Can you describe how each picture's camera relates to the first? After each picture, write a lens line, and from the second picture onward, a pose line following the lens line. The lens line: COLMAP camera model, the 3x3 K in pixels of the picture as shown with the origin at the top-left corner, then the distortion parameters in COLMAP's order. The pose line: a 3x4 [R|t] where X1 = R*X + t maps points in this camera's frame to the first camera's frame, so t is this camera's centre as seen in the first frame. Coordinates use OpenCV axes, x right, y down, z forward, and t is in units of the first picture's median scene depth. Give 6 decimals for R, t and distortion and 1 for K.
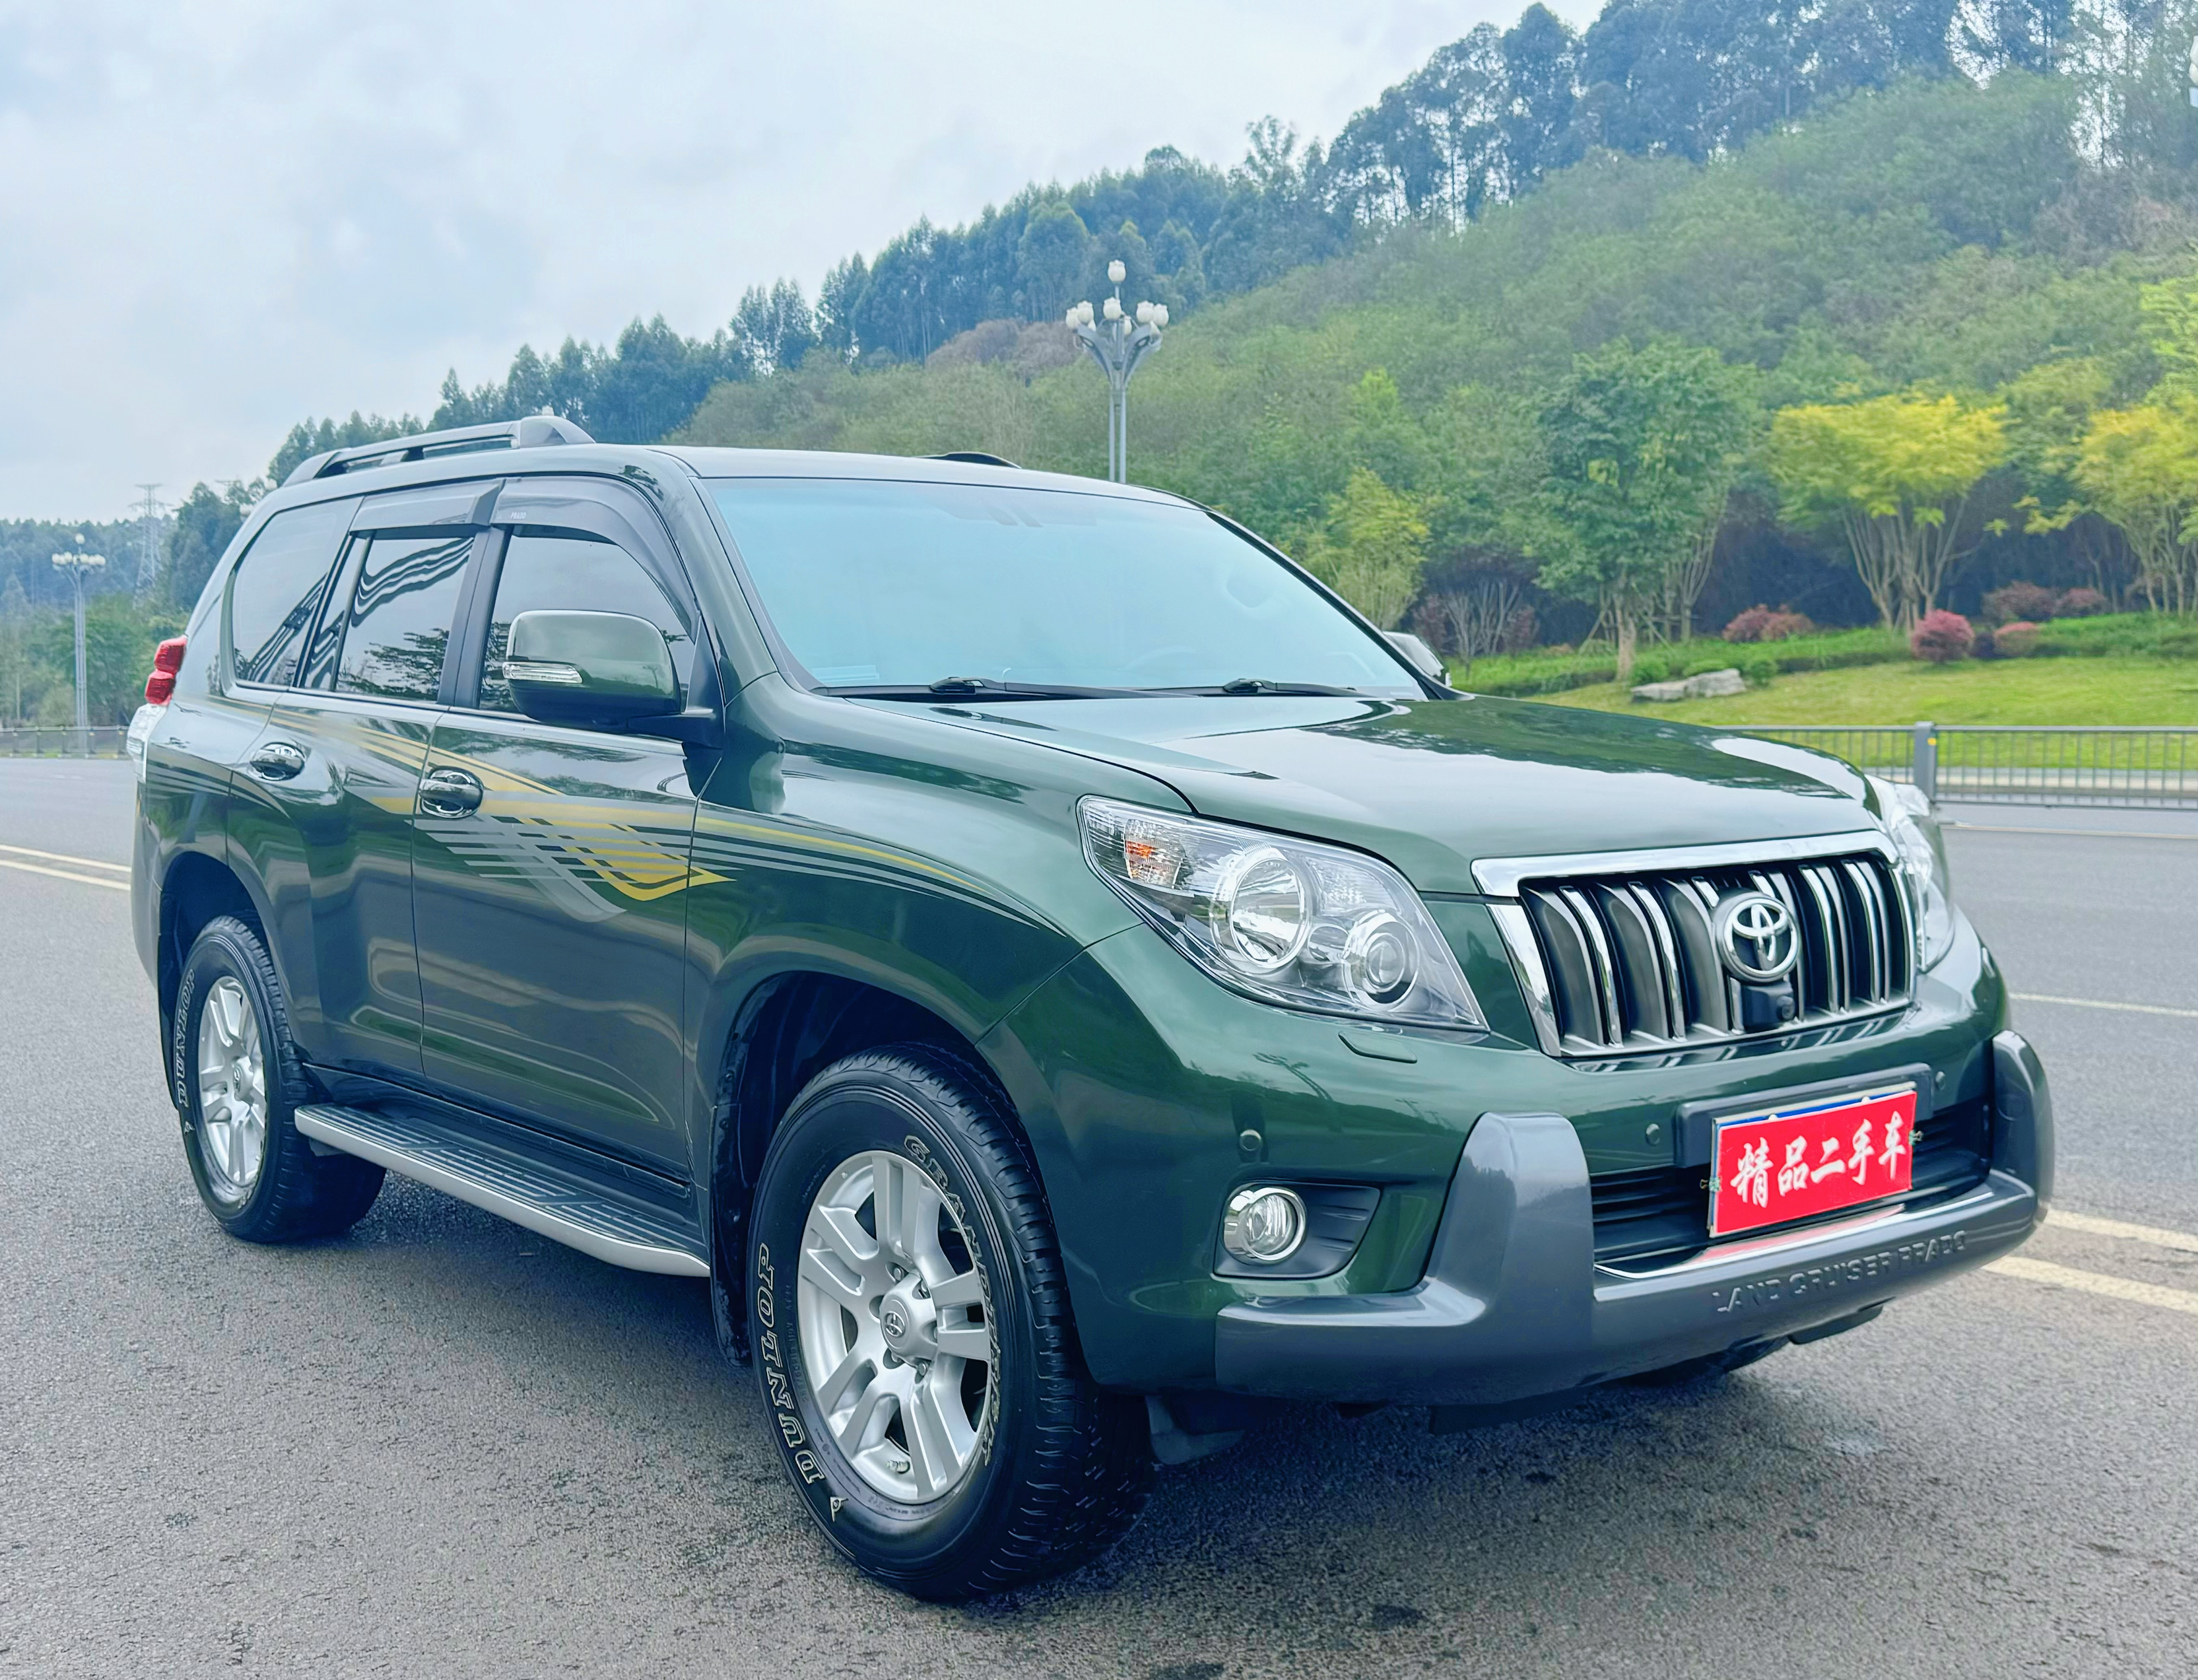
lens RADIAL K [[2287.4, 0, 1086.0], [0, 2287.4, 881.4], [0, 0, 1]] dist [0.146744, -0.287746]
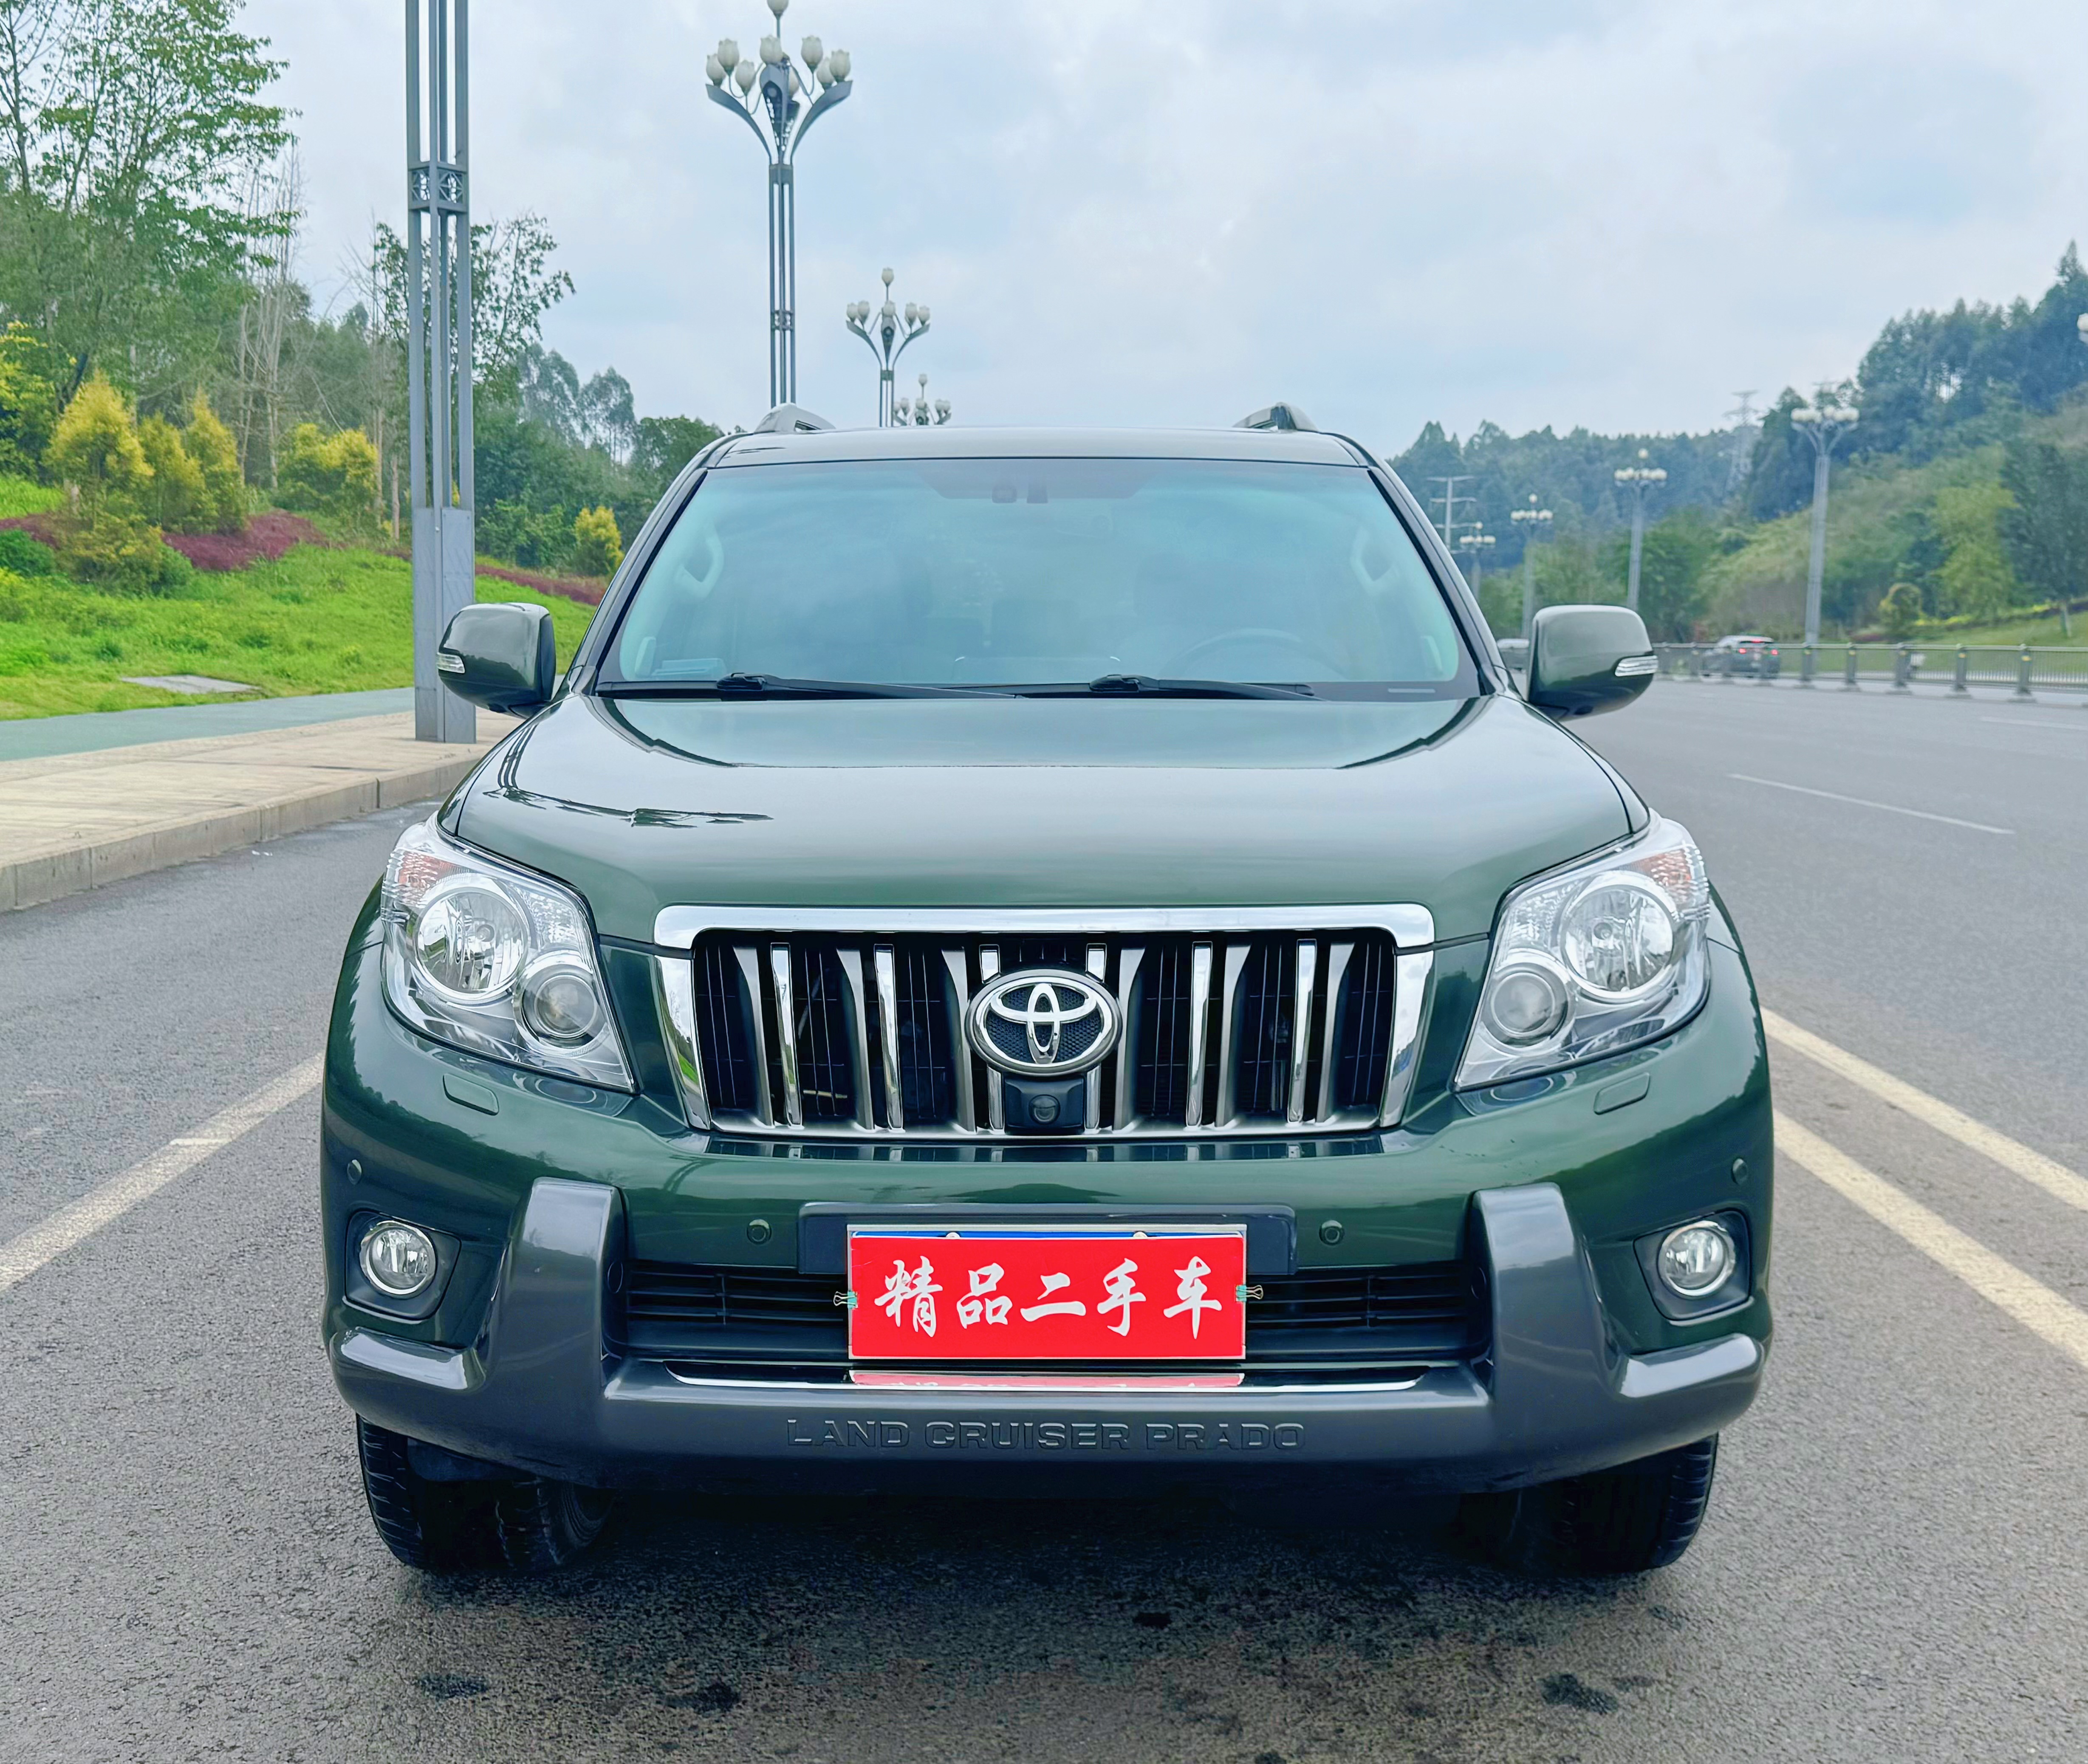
lens RADIAL K [[2401.6, 0, 987.2], [0, 2401.6, 888.1], [0, 0, 1]] dist [0.128486, -0.280357]
pose [[0.776445, 0.073619, -0.625870, 0.820700], [-0.051520, 0.997244, 0.053389, -0.070478], [0.628075, -0.009209, 0.778098, 0.308026]]
